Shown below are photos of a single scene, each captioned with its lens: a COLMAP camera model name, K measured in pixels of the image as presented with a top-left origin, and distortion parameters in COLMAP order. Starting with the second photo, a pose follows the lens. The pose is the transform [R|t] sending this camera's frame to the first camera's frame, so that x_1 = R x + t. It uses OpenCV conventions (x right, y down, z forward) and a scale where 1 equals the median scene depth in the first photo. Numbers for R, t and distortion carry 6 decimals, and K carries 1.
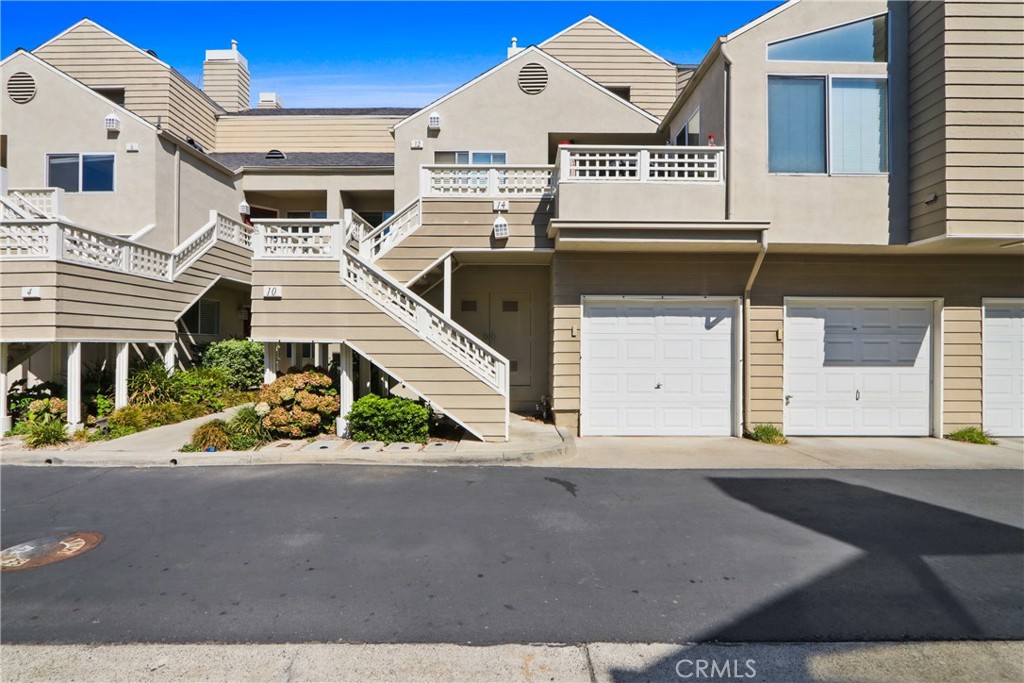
lens RADIAL K [[487.6, 0, 509.4], [0, 487.6, 348.0], [0, 0, 1]] dist [-0.009023, -0.000324]
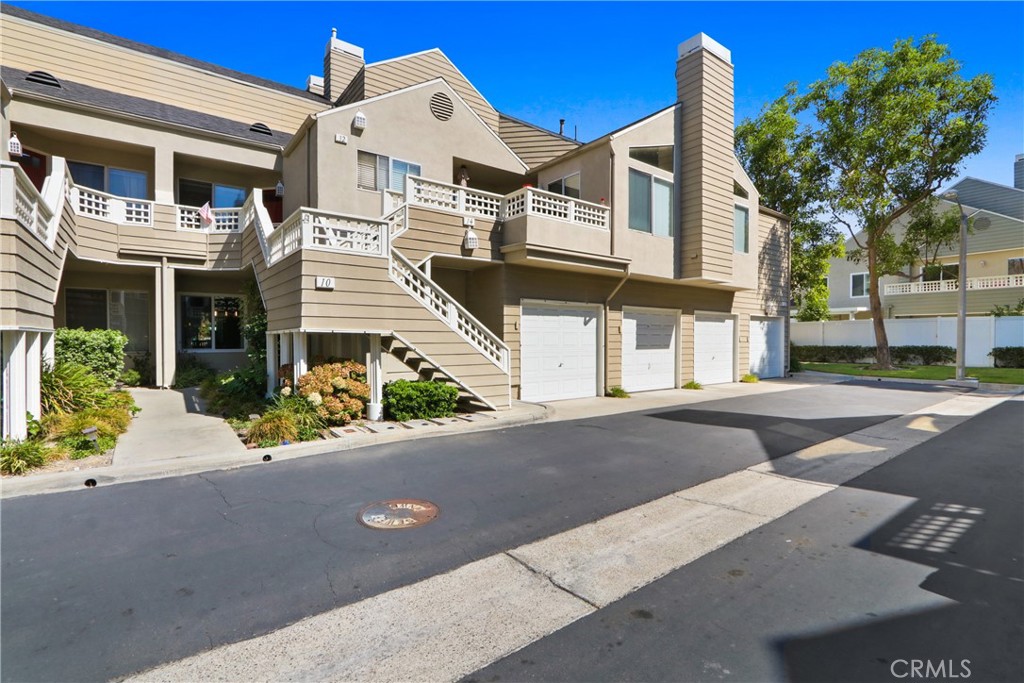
lens RADIAL K [[487.6, 0, 509.4], [0, 487.6, 348.0], [0, 0, 1]] dist [-0.009023, -0.000324]
pose [[0.793648, -0.013833, 0.608220, -0.702802], [0.003390, 0.999827, 0.018316, 0.002426], [-0.608368, -0.012474, 0.793557, -0.036447]]
